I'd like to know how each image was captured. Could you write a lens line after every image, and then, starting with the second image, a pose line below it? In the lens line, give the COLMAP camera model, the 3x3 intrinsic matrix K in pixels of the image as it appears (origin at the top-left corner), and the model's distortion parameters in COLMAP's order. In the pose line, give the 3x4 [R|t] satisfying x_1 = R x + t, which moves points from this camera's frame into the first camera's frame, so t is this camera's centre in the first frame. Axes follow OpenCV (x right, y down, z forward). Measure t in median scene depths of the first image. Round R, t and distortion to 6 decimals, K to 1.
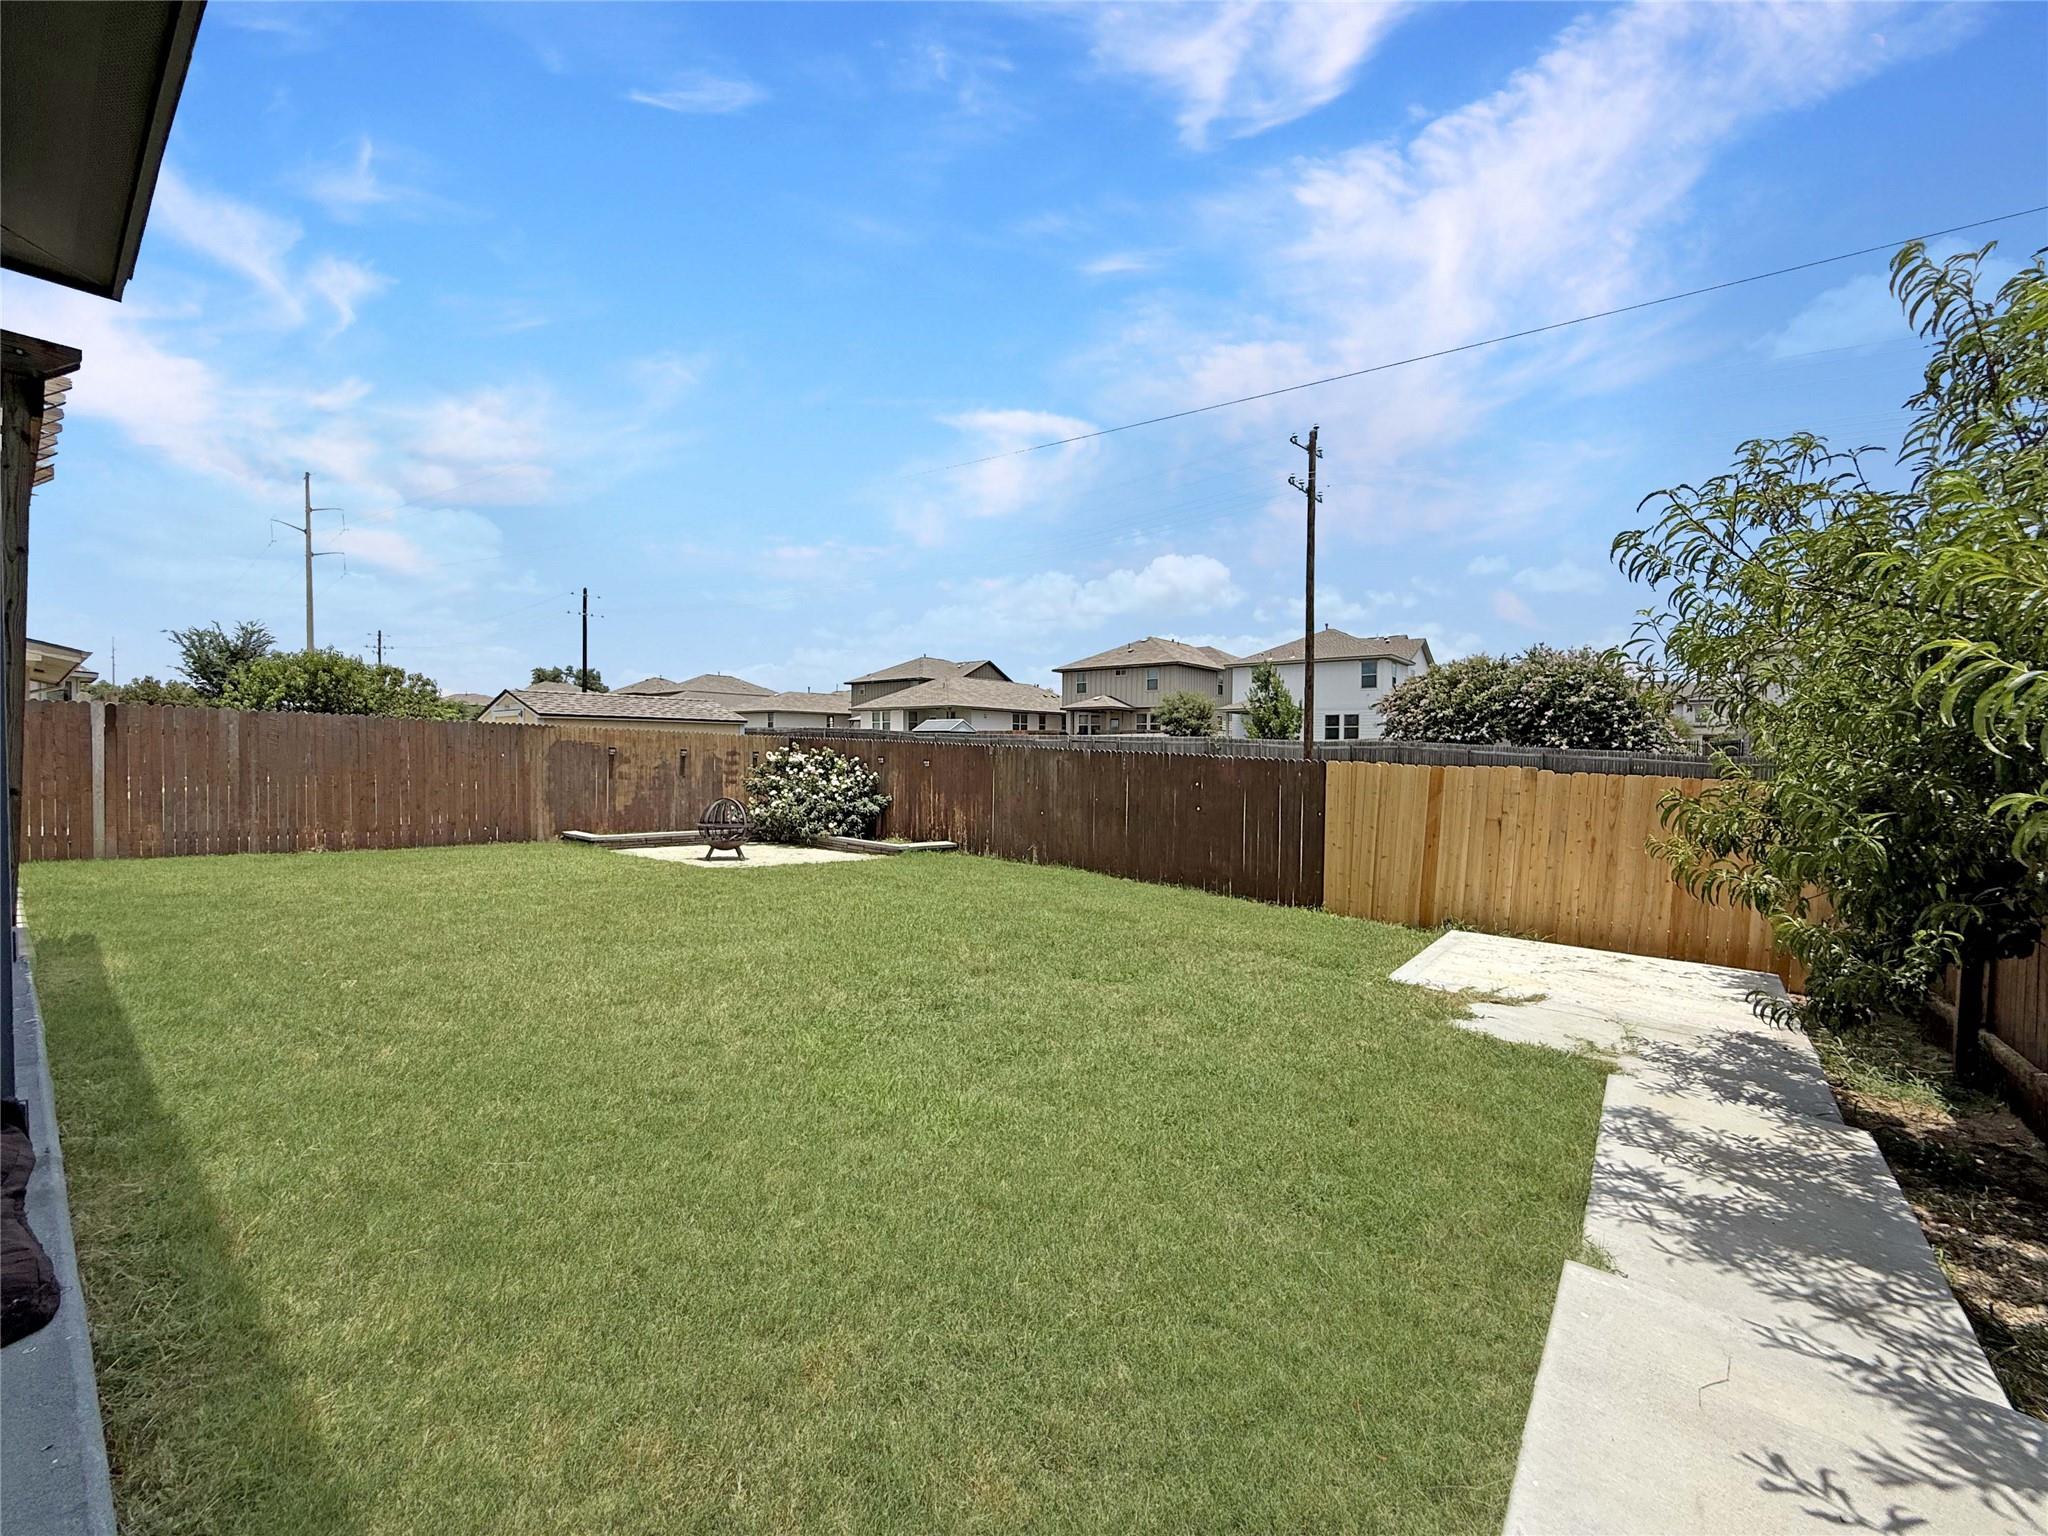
lens RADIAL K [[822.6, 0, 1024.5], [0, 822.6, 761.8], [0, 0, 1]] dist [0.000346, 0.000382]
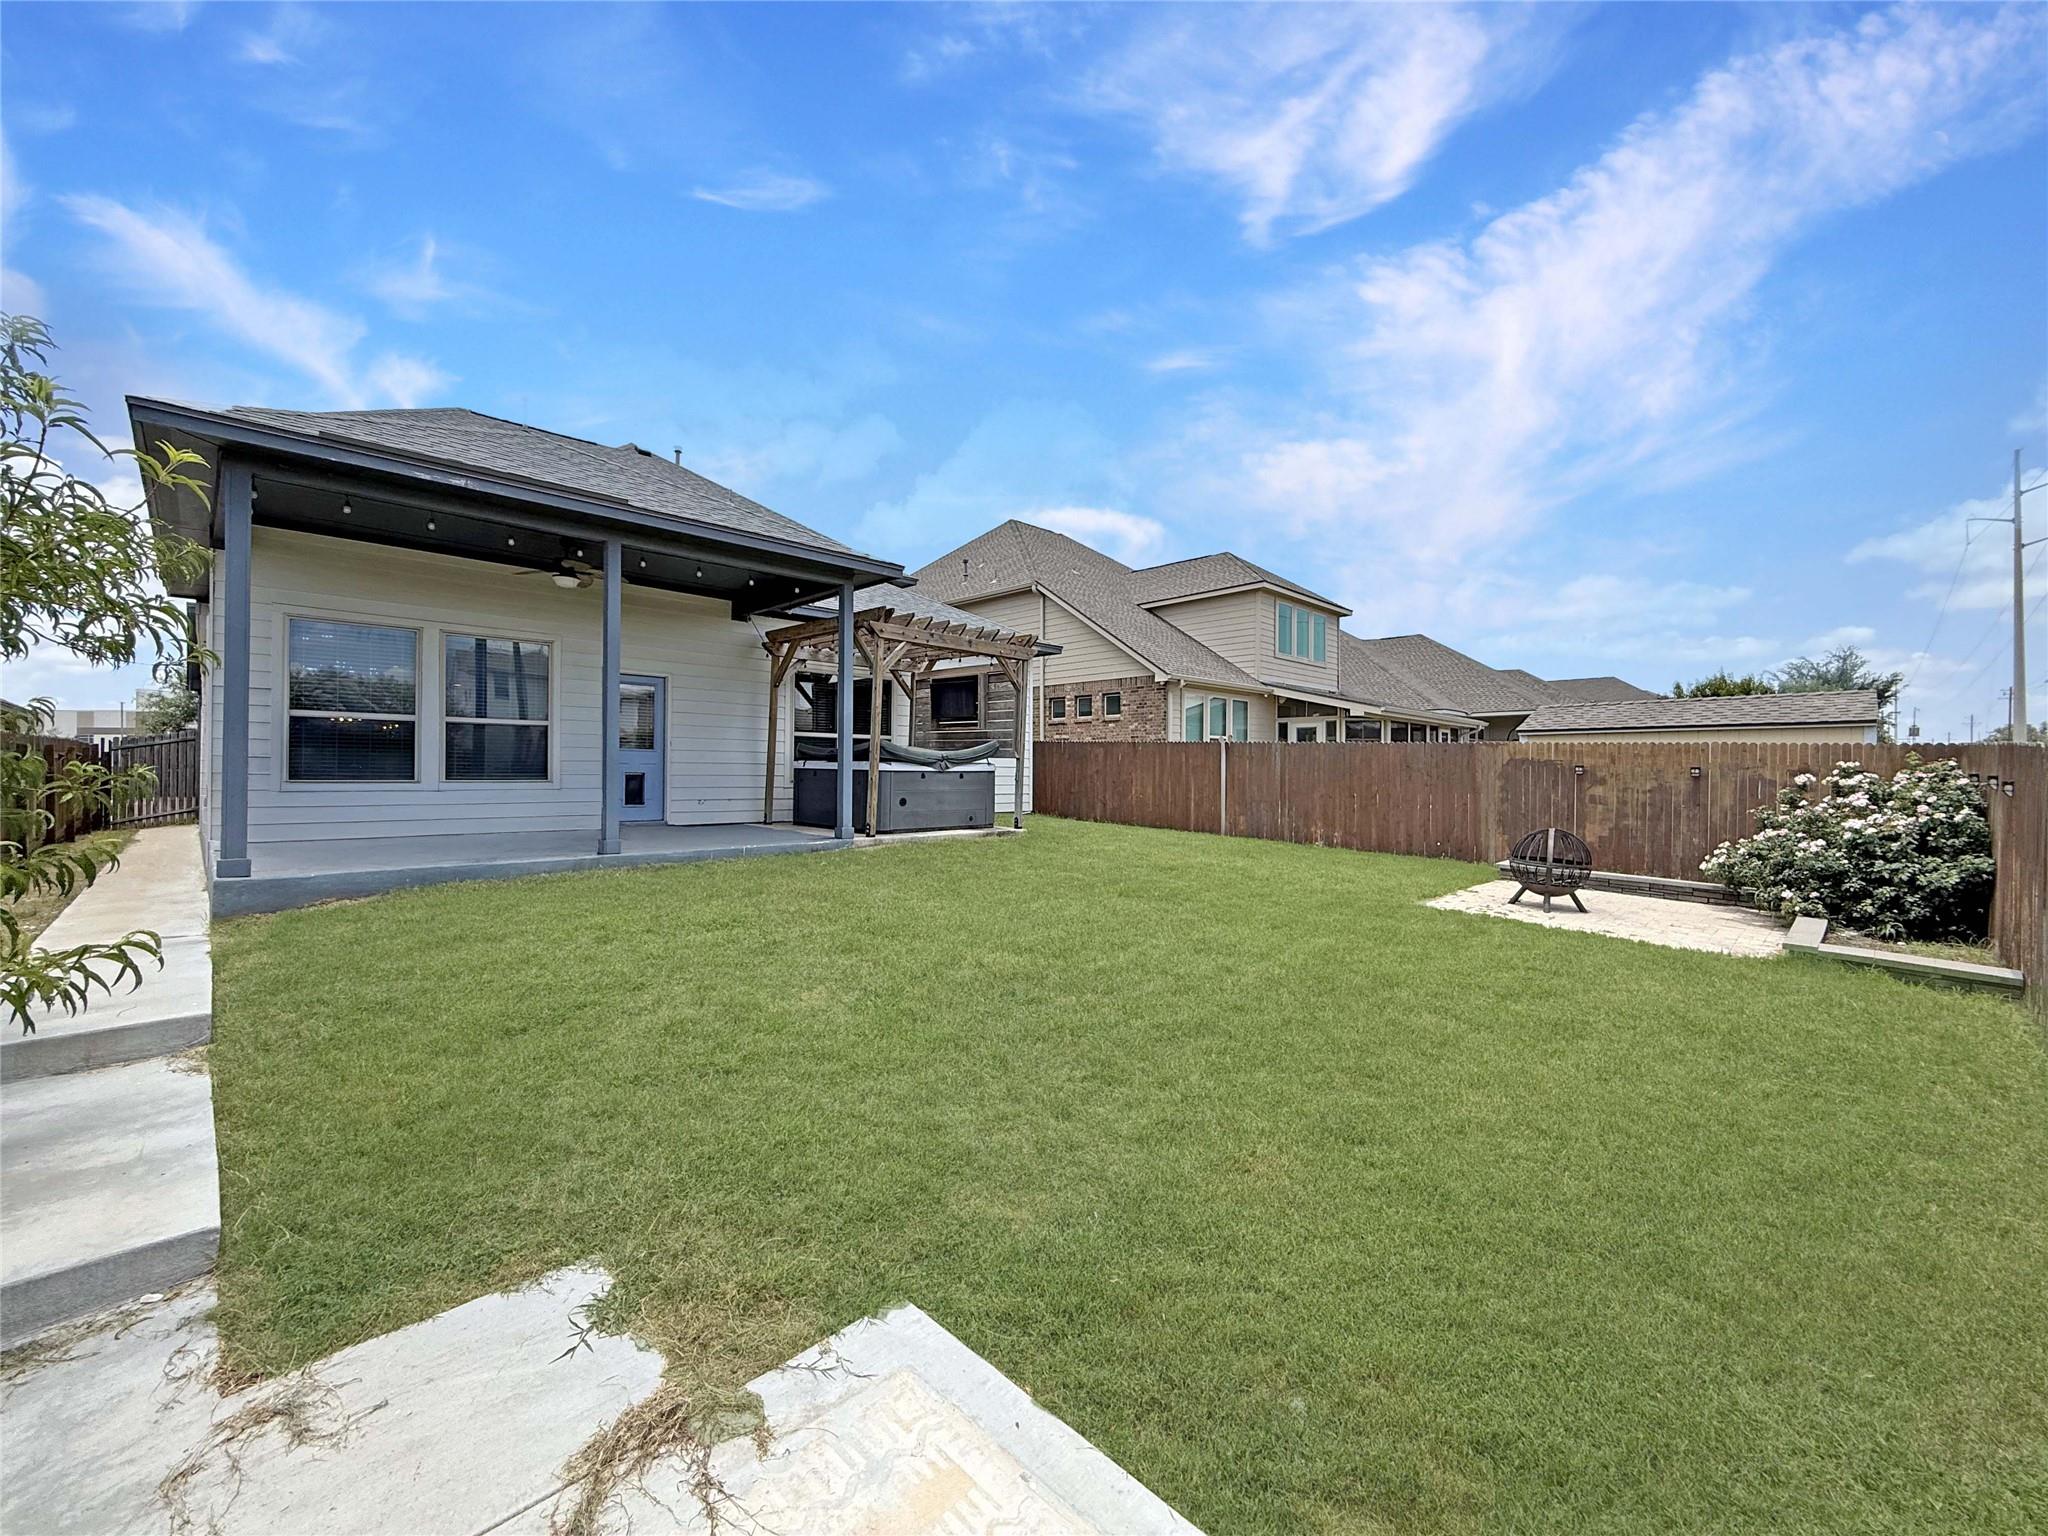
lens RADIAL K [[822.6, 0, 1027.5], [0, 822.6, 770.4], [0, 0, 1]] dist [0.000346, 0.000382]
pose [[-0.121180, -0.009942, -0.992581, 0.466576], [-0.019425, 0.999782, -0.007643, 0.006268], [0.992440, 0.018355, -0.121347, 0.621763]]
